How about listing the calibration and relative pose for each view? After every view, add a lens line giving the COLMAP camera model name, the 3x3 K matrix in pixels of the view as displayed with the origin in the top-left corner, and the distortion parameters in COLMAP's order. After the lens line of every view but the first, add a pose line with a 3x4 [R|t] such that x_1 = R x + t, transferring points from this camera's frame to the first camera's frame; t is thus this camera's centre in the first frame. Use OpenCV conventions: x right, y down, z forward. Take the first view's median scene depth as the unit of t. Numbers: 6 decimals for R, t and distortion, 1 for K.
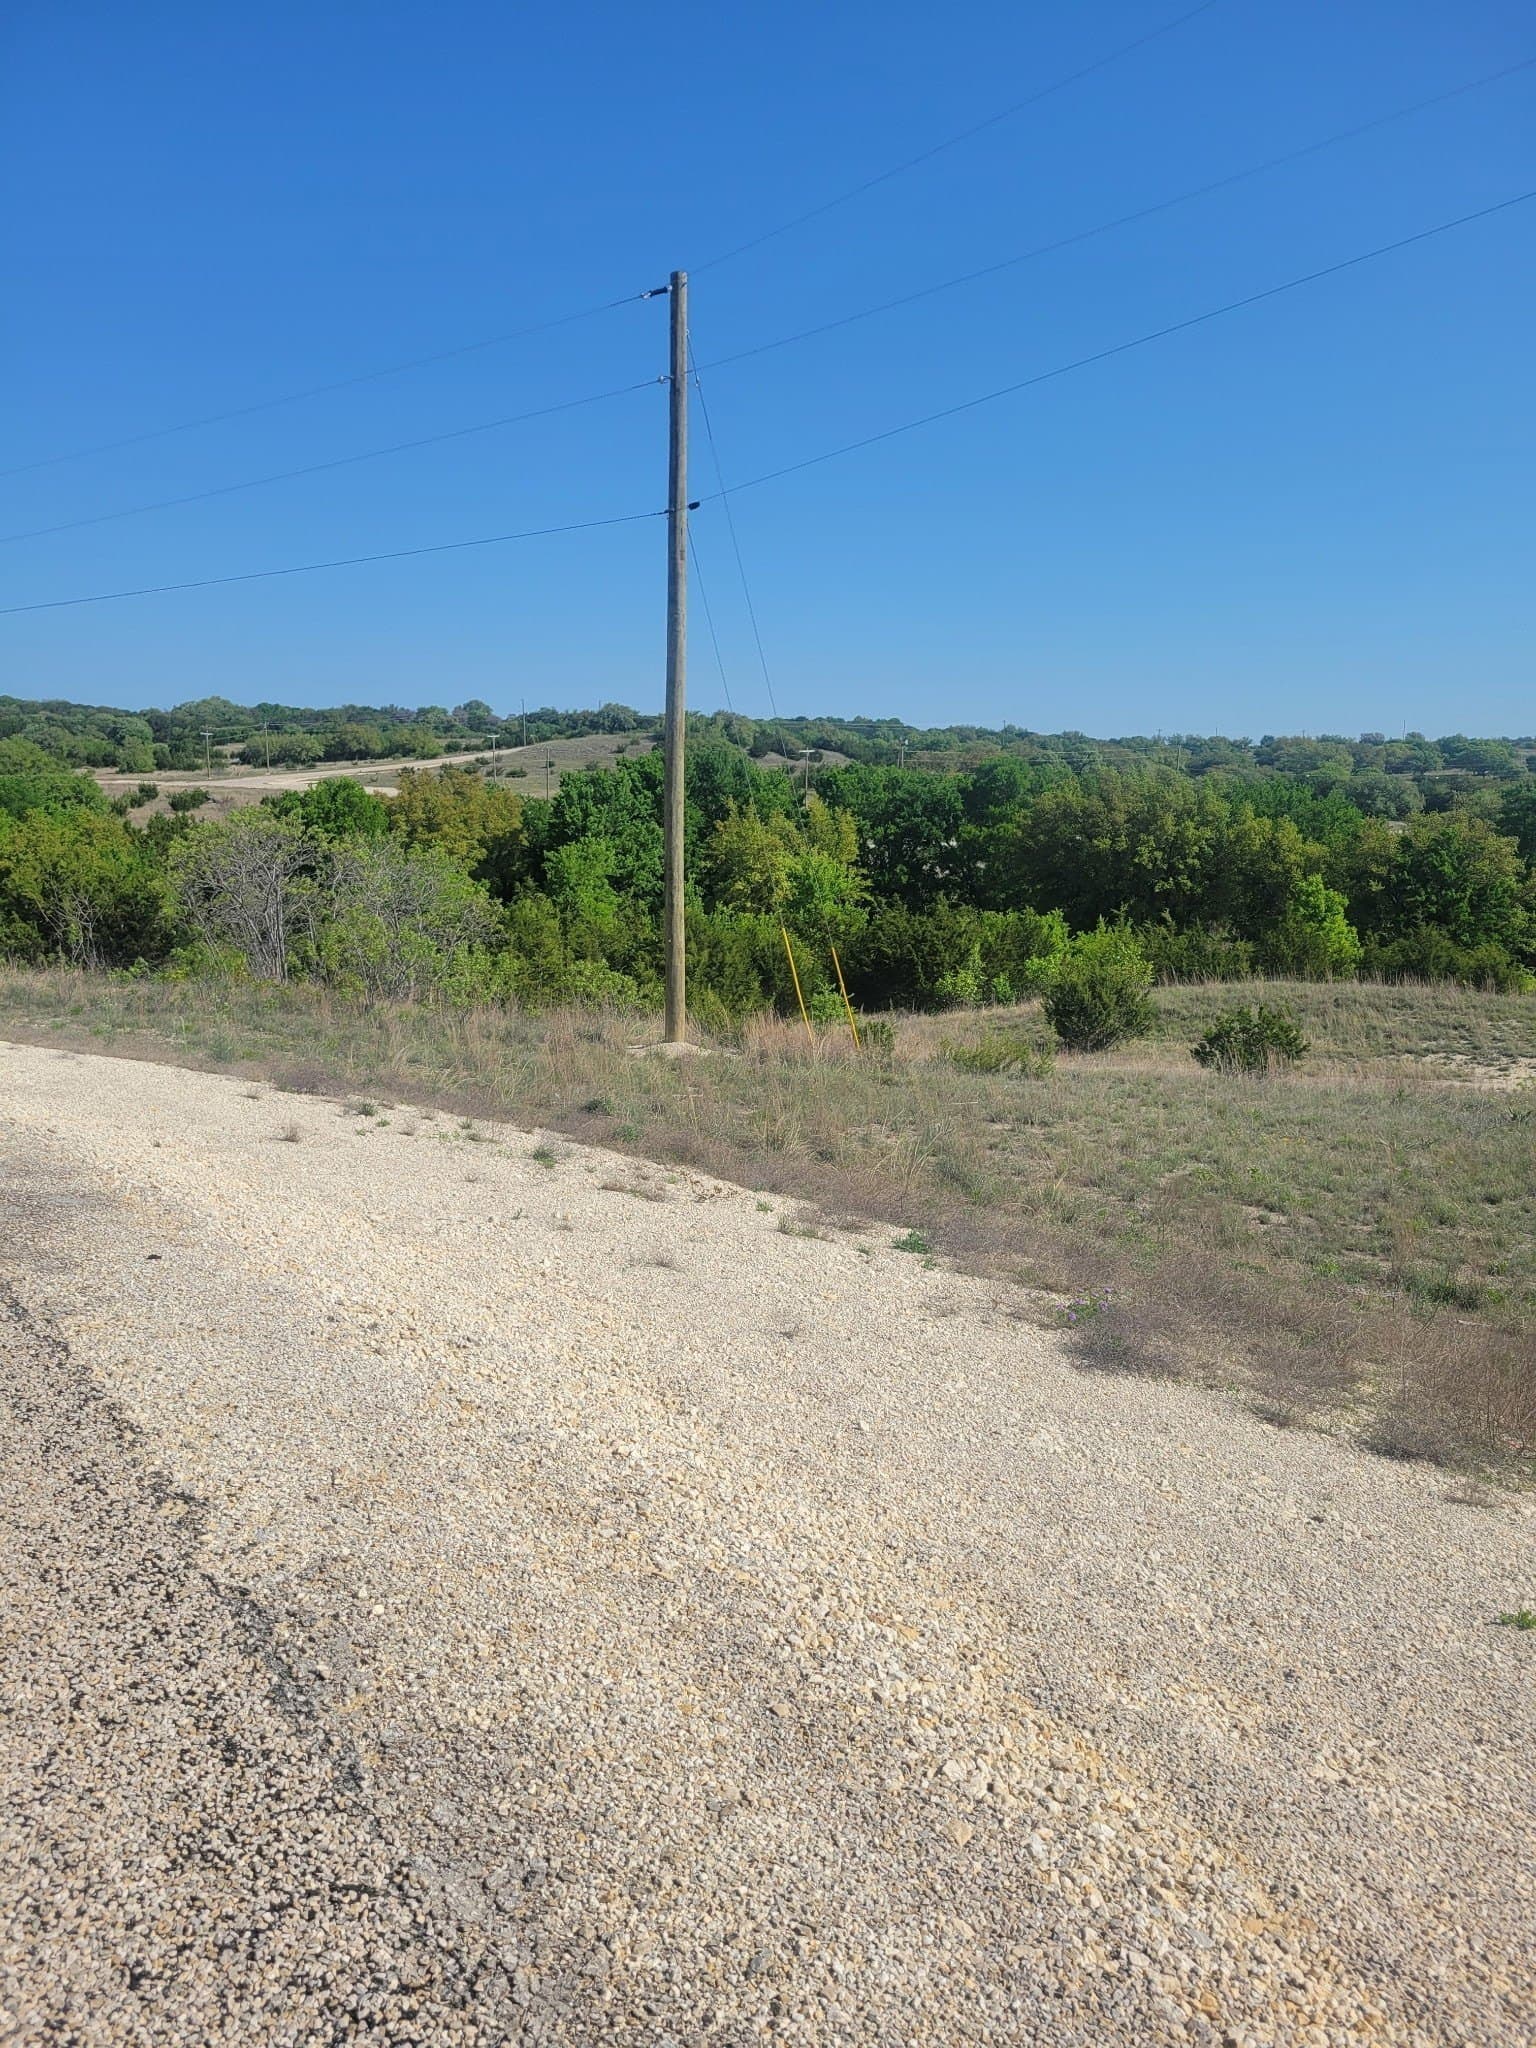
lens RADIAL K [[1543.1, 0, 738.2], [0, 1543.1, 1025.7], [0, 0, 1]] dist [0.055786, -0.033725]
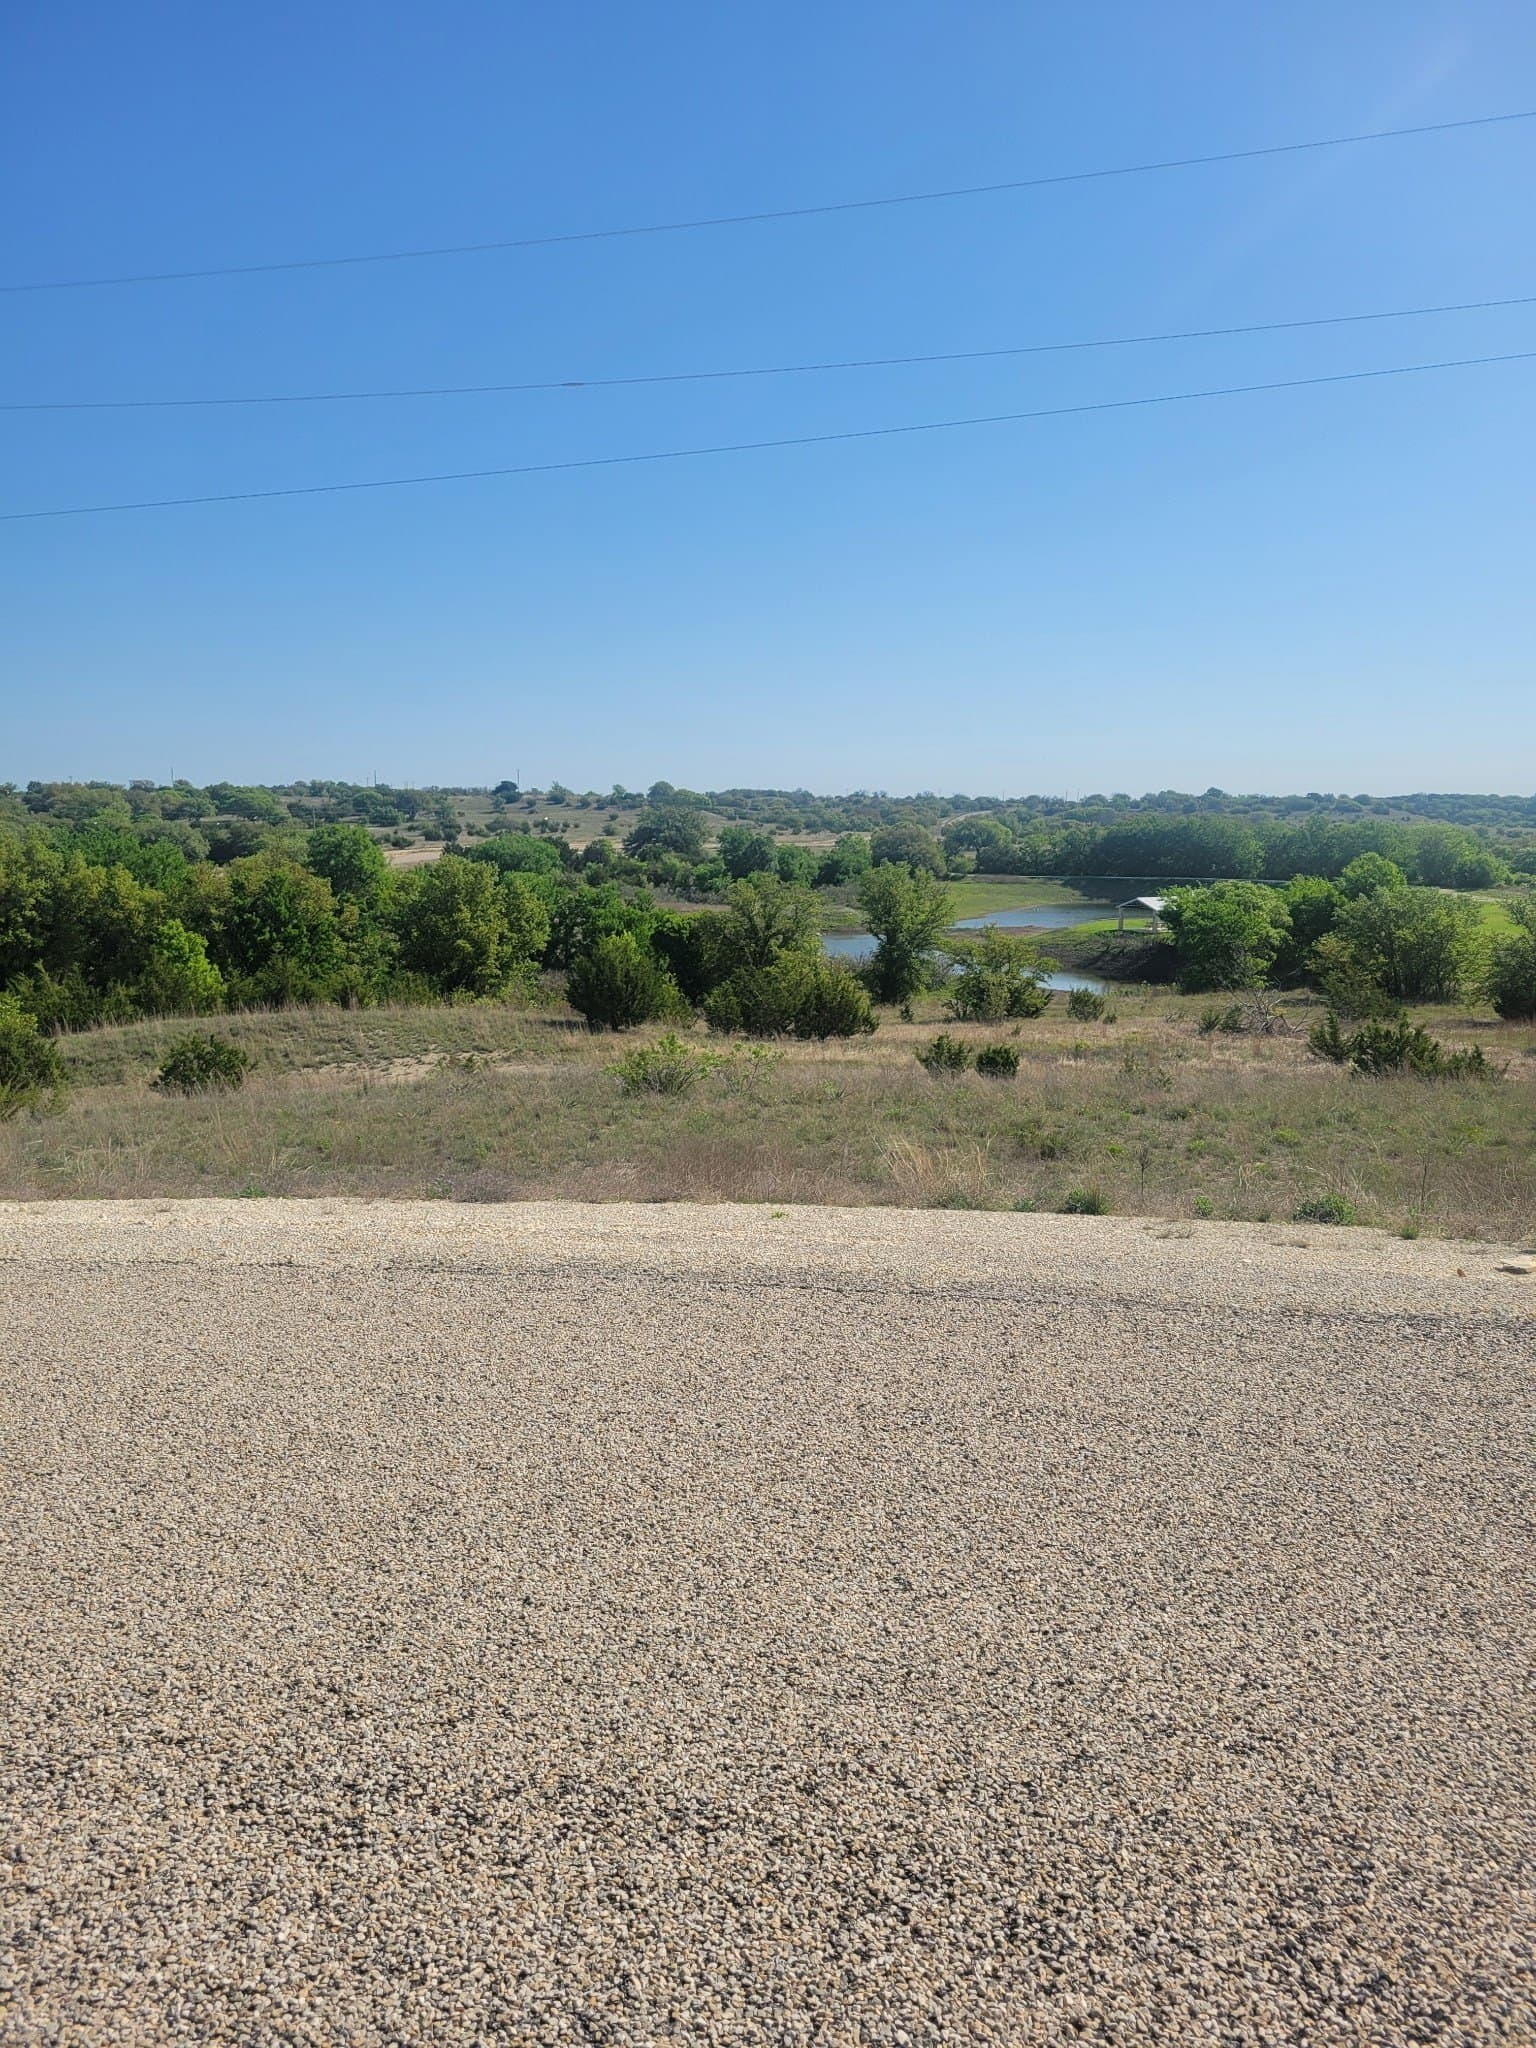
lens RADIAL K [[1543.1, 0, 752.8], [0, 1543.1, 1025.7], [0, 0, 1]] dist [0.055786, -0.033725]
pose [[0.728651, -0.107372, 0.676417, -0.718907], [0.126726, 0.991717, 0.020910, 0.035161], [-0.673059, 0.070483, 0.736222, -0.466890]]
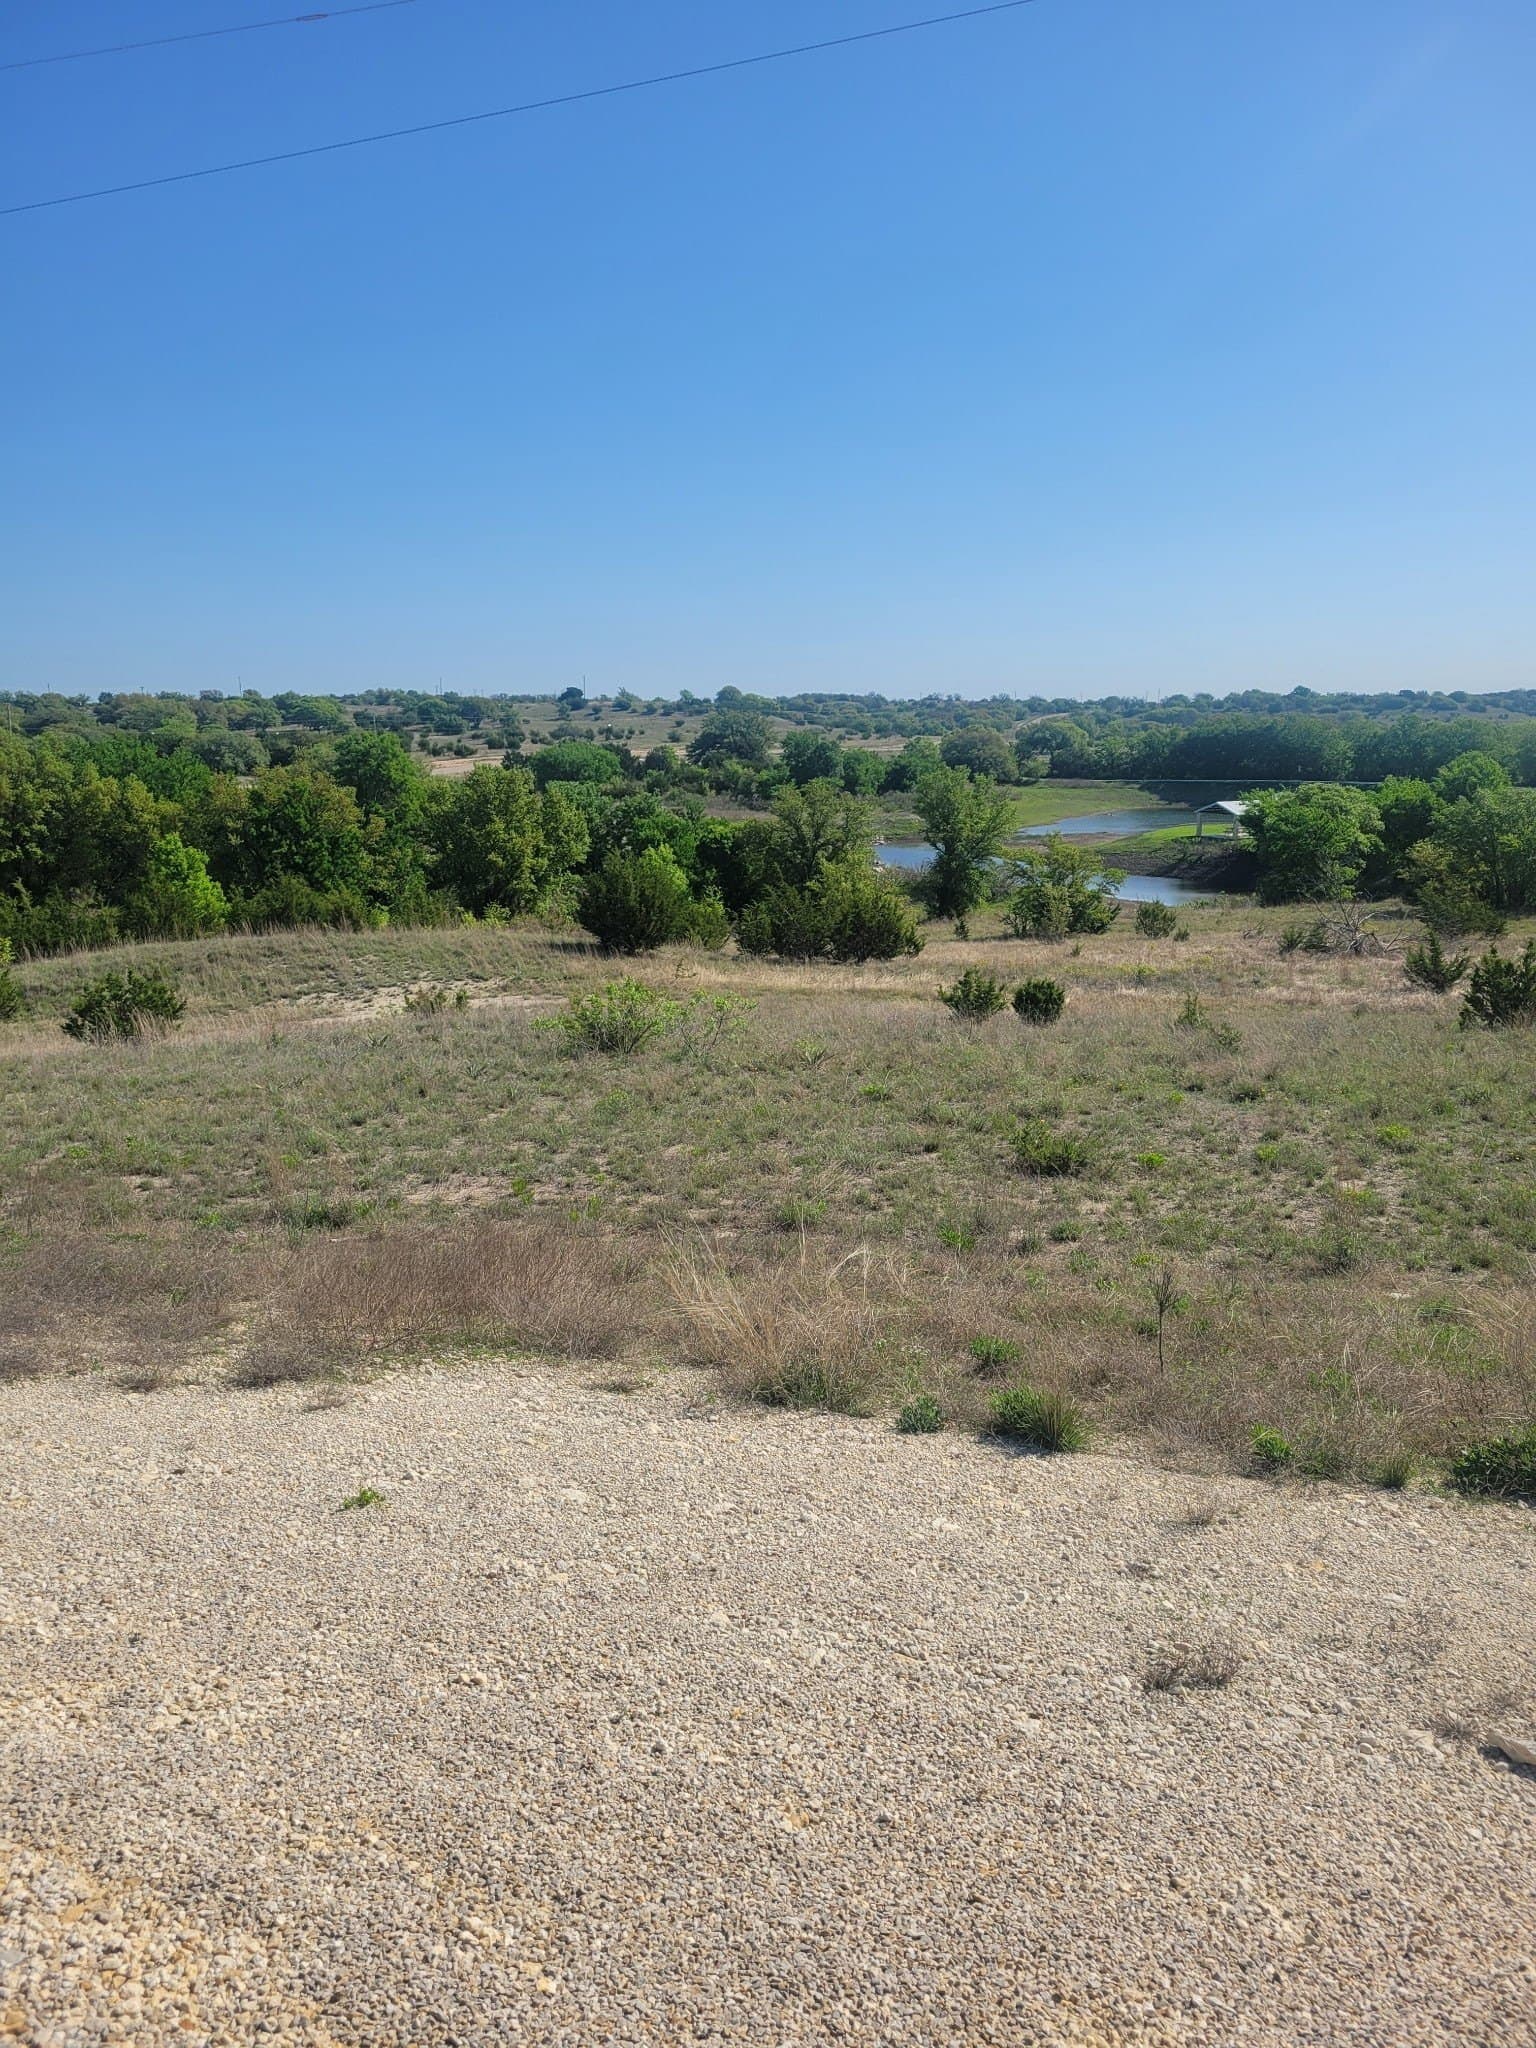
lens RADIAL K [[1543.1, 0, 758.6], [0, 1543.1, 1023.6], [0, 0, 1]] dist [0.055786, -0.033725]
pose [[0.757190, -0.147082, 0.636419, 0.050714], [0.131037, 0.988716, 0.072598, 0.006089], [-0.639916, 0.028424, 0.767919, -0.016004]]
